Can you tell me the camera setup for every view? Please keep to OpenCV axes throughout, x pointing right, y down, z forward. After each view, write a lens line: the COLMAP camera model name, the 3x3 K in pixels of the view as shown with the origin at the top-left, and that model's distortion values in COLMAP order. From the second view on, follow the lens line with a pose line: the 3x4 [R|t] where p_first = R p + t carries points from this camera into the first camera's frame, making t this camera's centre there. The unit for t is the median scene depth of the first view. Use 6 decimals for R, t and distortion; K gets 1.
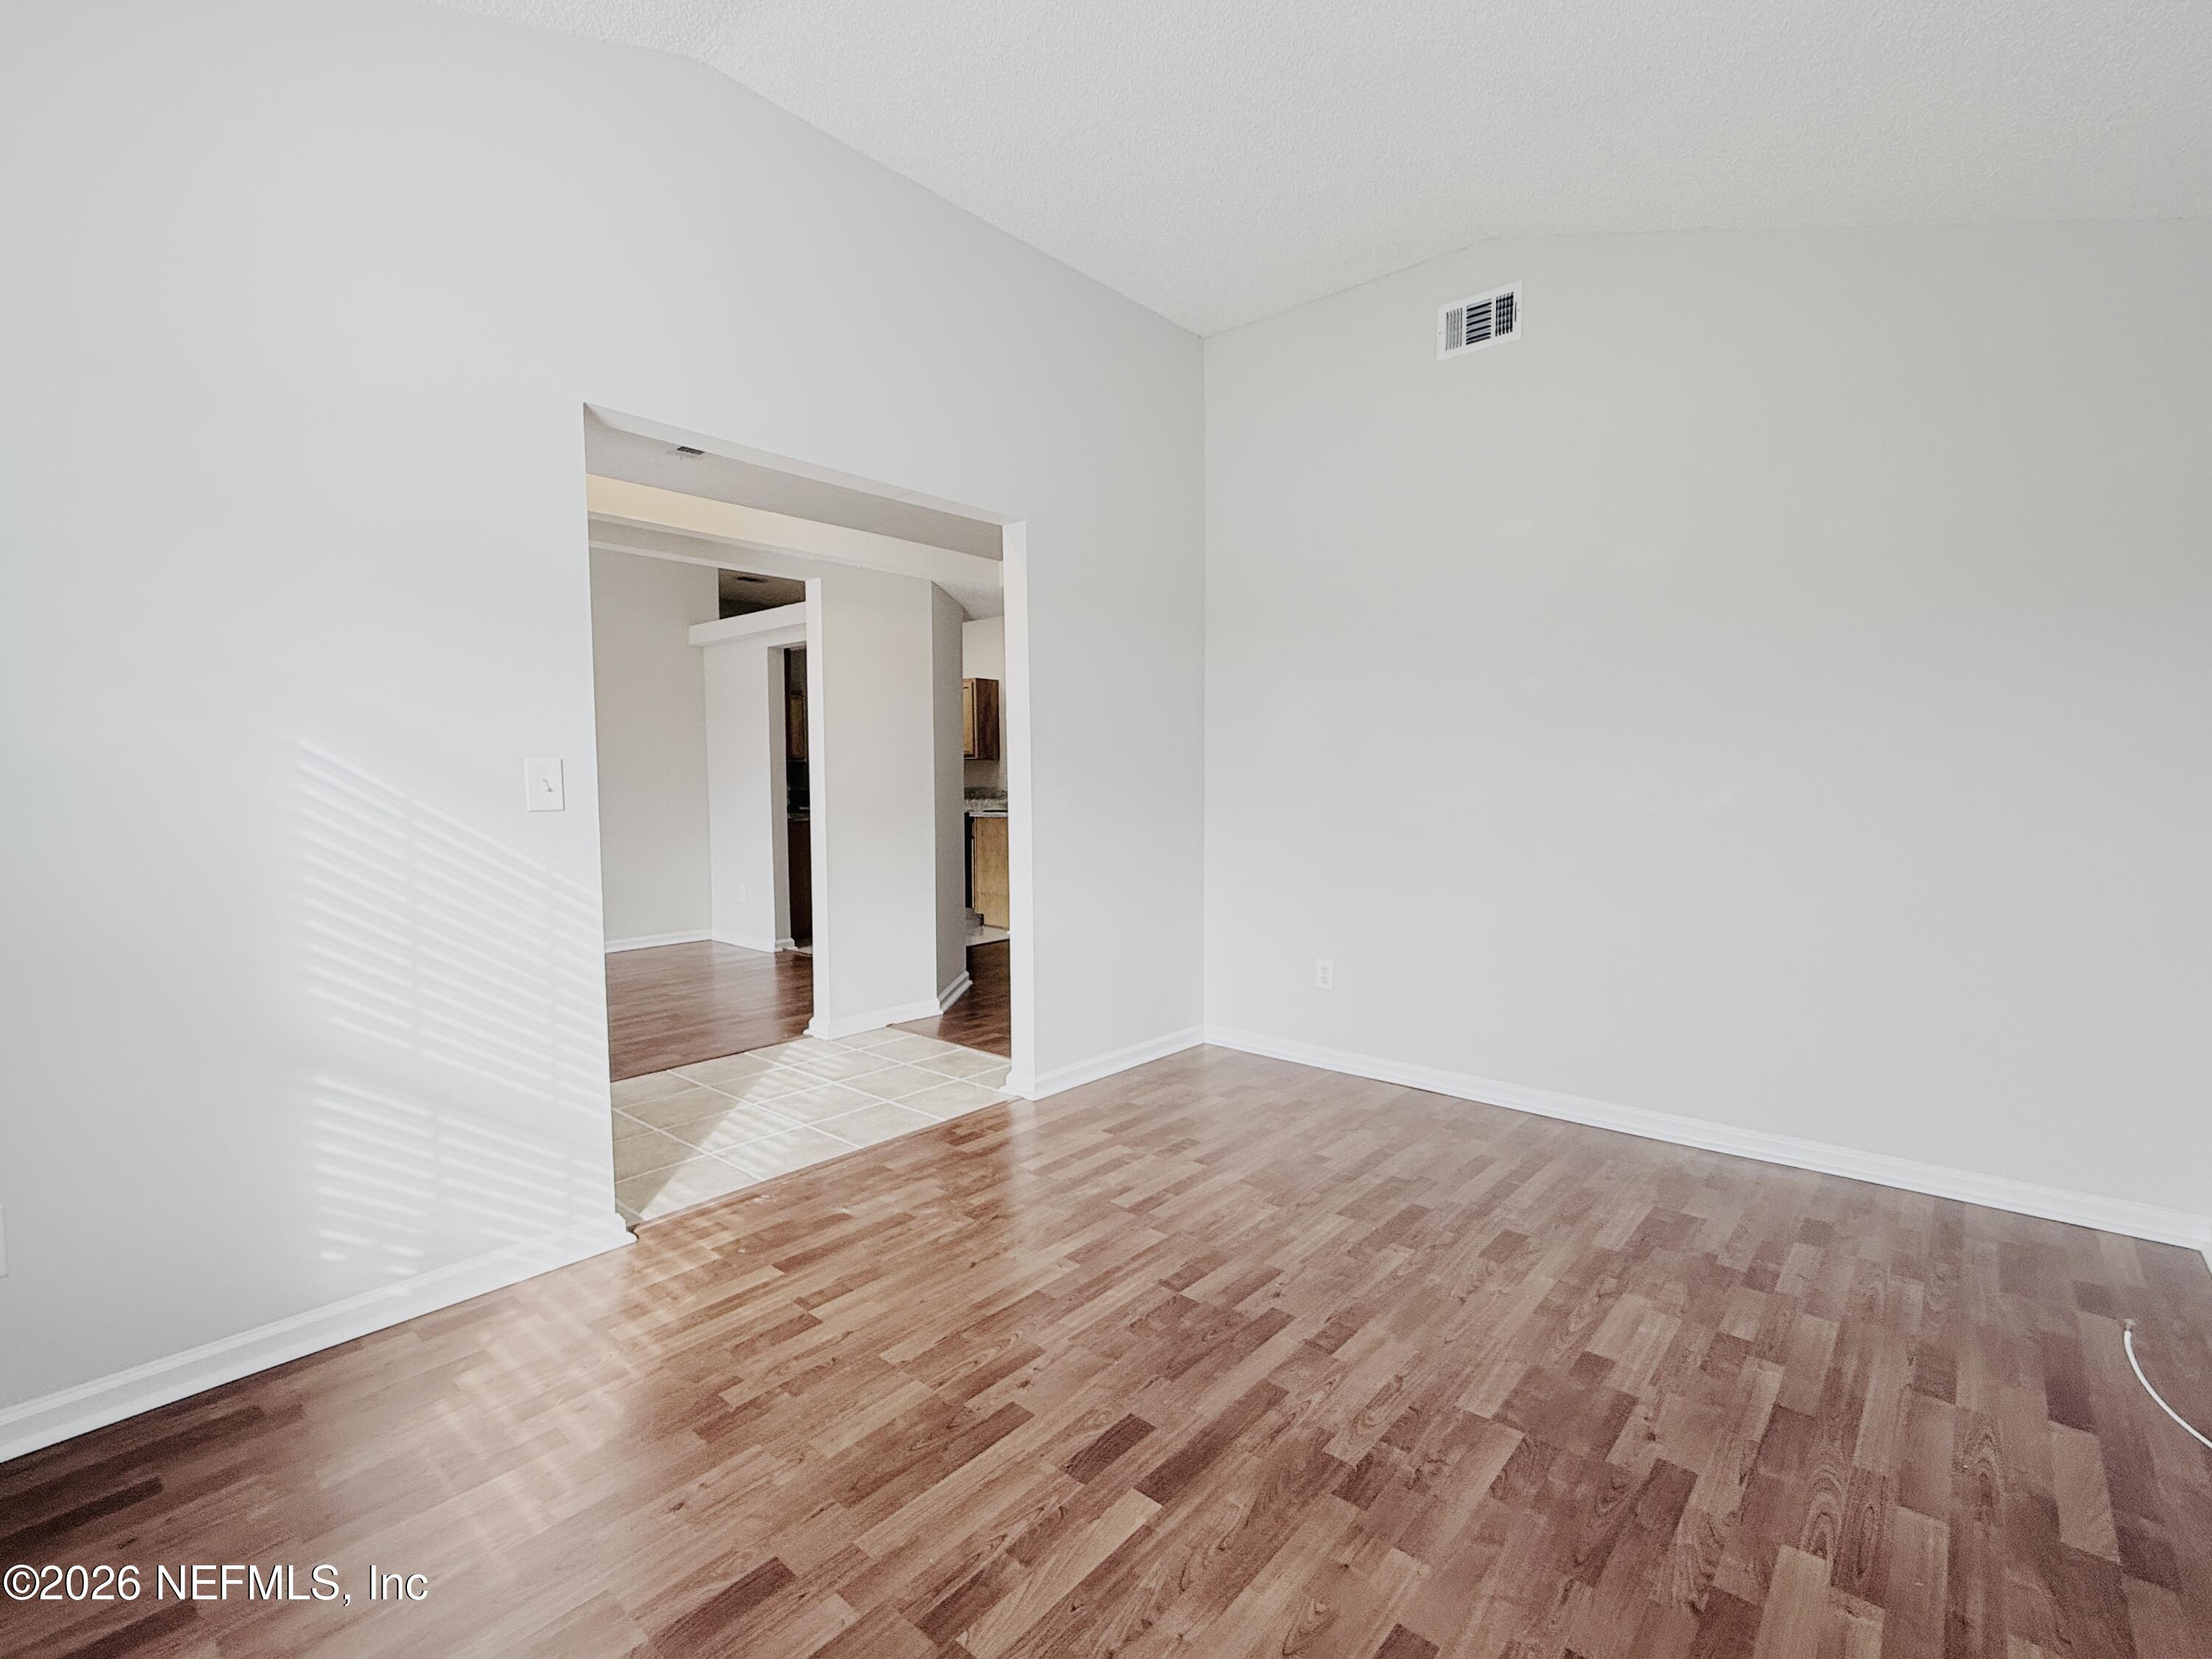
lens RADIAL K [[1002.4, 0, 1108.1], [0, 1002.4, 826.7], [0, 0, 1]] dist [-0.000619, 0.000719]
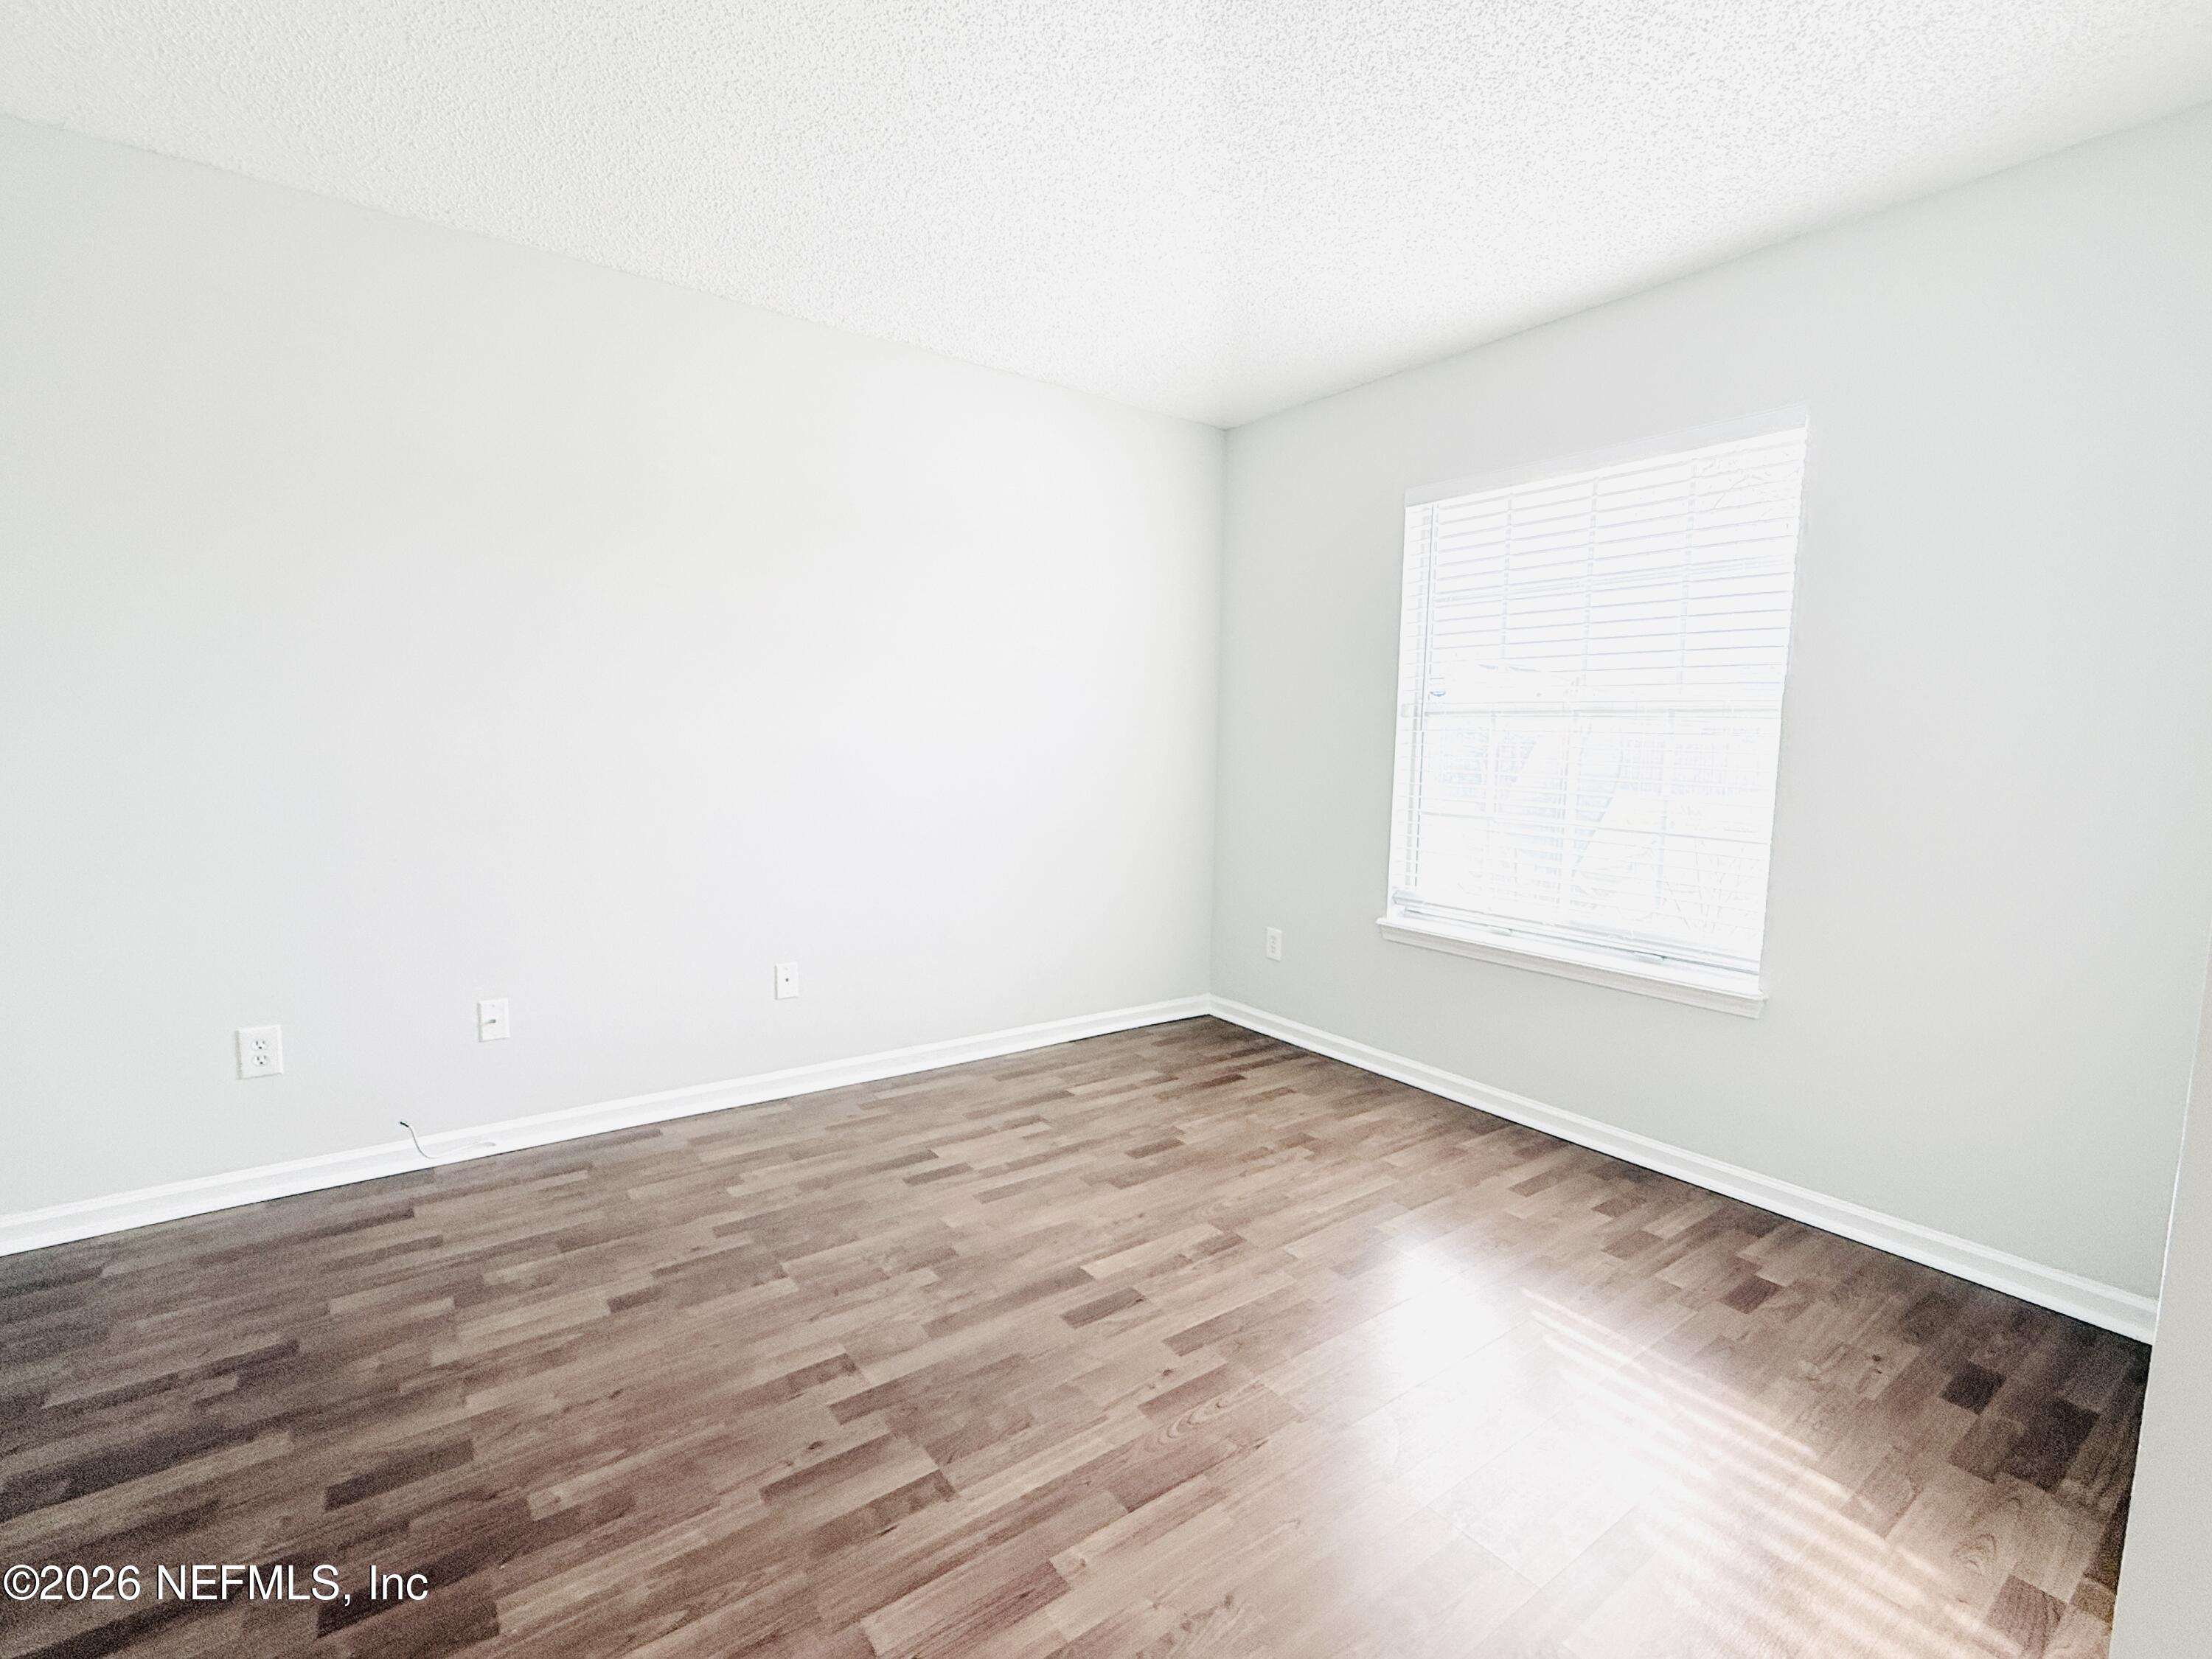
lens RADIAL K [[1002.4, 0, 1104.7], [0, 1002.4, 839.7], [0, 0, 1]] dist [-0.000619, 0.000719]
pose [[-0.974931, -0.034271, 0.219851, -0.215924], [0.000567, 0.987682, 0.156475, -0.105858], [-0.222505, 0.152677, -0.962902, 1.832158]]
